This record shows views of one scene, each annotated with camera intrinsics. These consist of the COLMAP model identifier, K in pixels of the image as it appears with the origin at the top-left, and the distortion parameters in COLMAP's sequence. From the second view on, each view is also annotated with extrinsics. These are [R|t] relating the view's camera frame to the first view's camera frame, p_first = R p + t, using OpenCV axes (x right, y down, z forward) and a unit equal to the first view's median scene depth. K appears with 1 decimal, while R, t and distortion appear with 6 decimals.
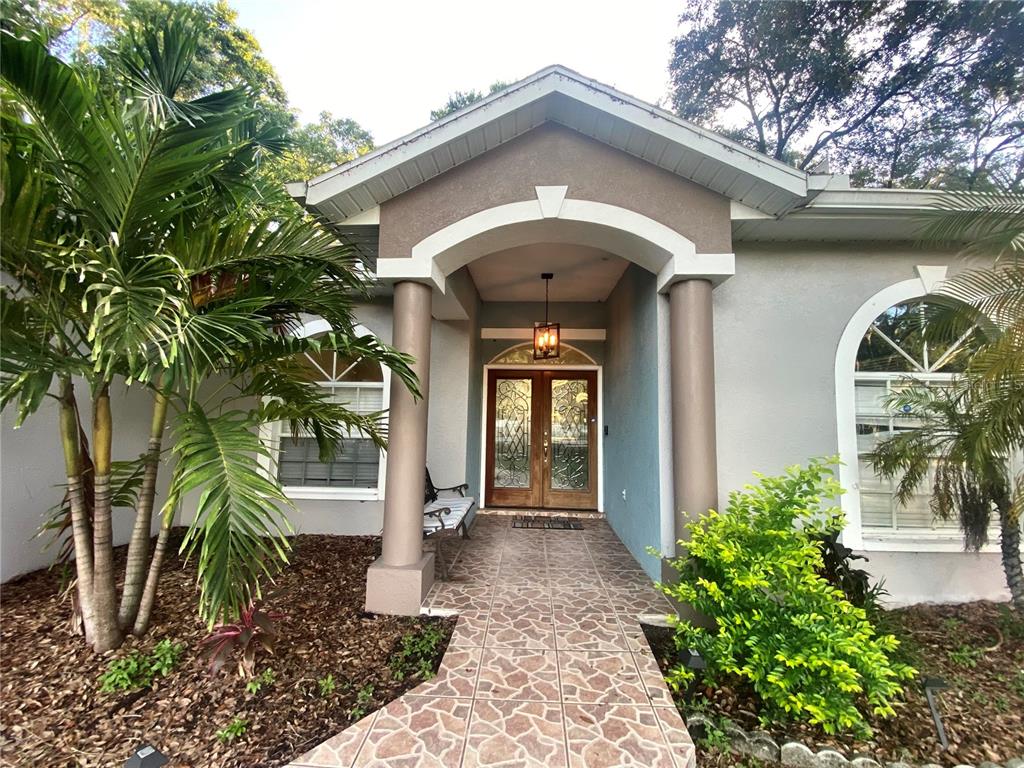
lens RADIAL K [[413.1, 0, 511.0], [0, 413.1, 382.6], [0, 0, 1]] dist [0.027537, -0.024973]
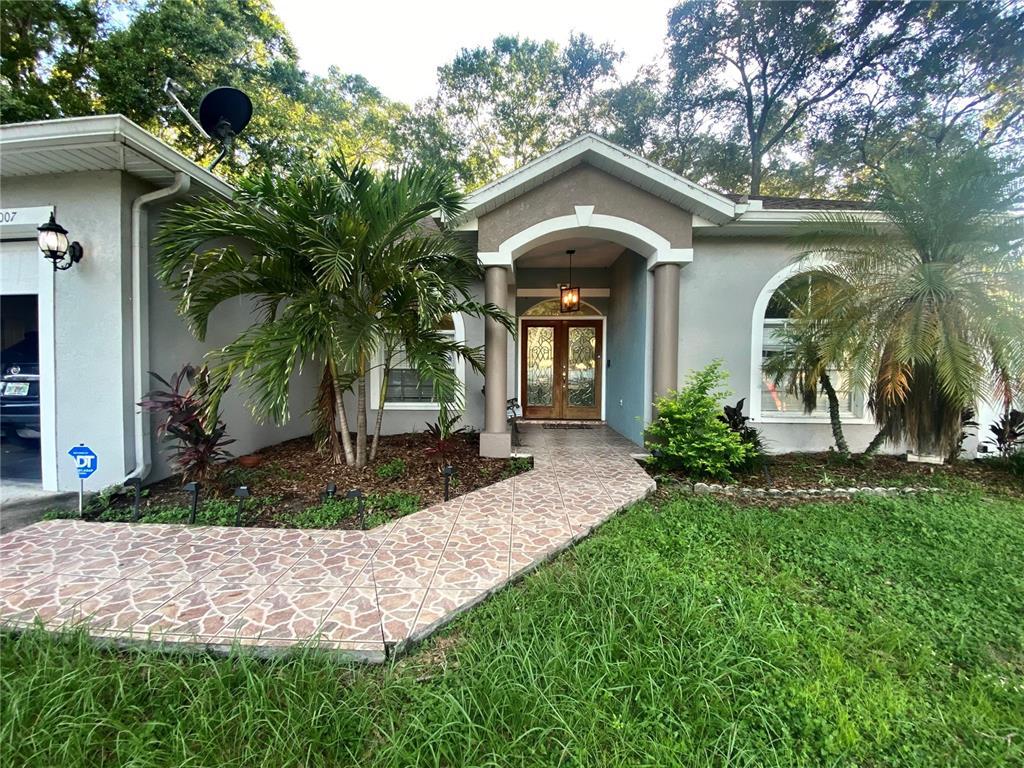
lens RADIAL K [[415.2, 0, 508.7], [0, 415.2, 385.1], [0, 0, 1]] dist [0.025600, -0.021432]
pose [[0.999722, -0.014102, 0.018919, -0.195134], [0.011587, 0.991833, 0.127015, 0.011072], [-0.020555, -0.126761, 0.991720, -0.573596]]
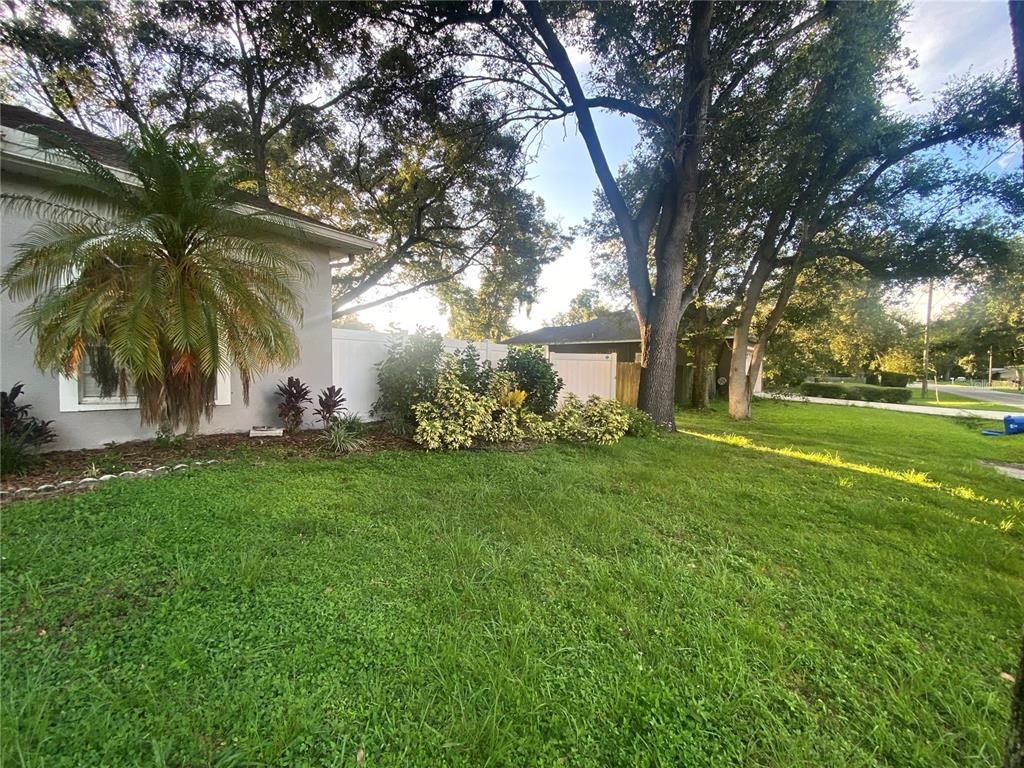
lens RADIAL K [[413.1, 0, 511.0], [0, 413.1, 382.6], [0, 0, 1]] dist [0.027537, -0.024973]
pose [[0.589374, -0.039333, 0.806902, 0.476885], [-0.077896, 0.991393, 0.105222, 0.027531], [-0.804096, -0.124869, 0.581238, -0.866364]]
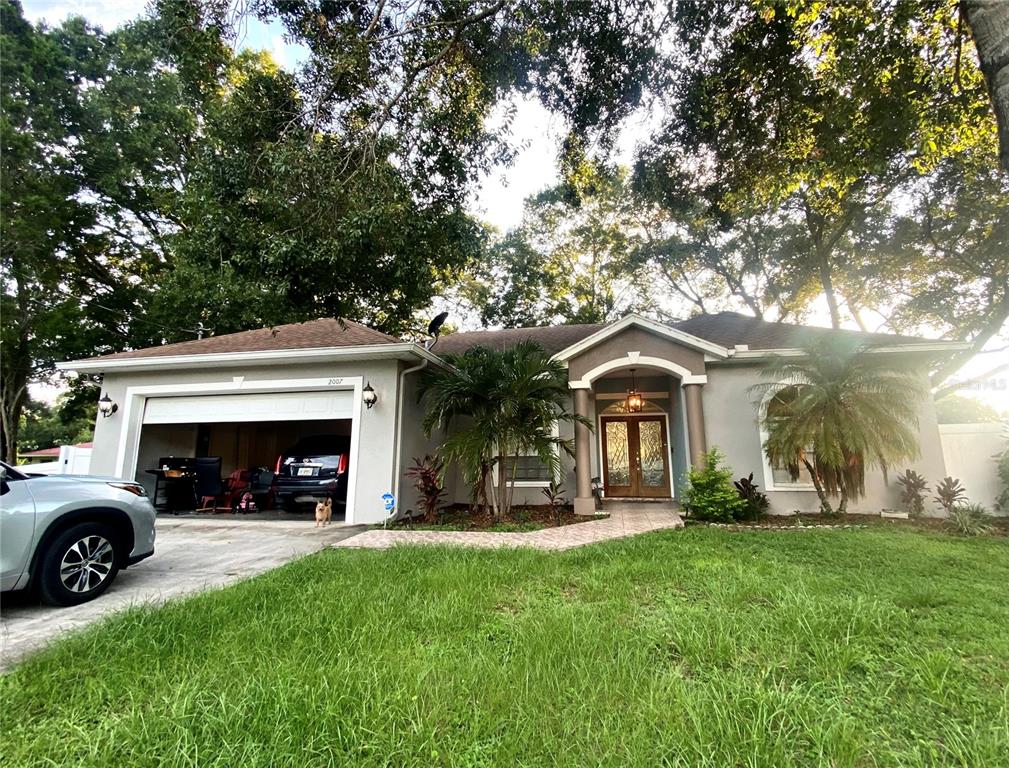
lens RADIAL K [[510.0, 0, 505.1], [0, 510.0, 353.3], [0, 0, 1]] dist [-0.028257, -0.000828]
pose [[0.987991, -0.053491, -0.144960, -0.199399], [0.035773, 0.991862, -0.122192, -0.076661], [0.150316, 0.115539, 0.981863, -1.855753]]
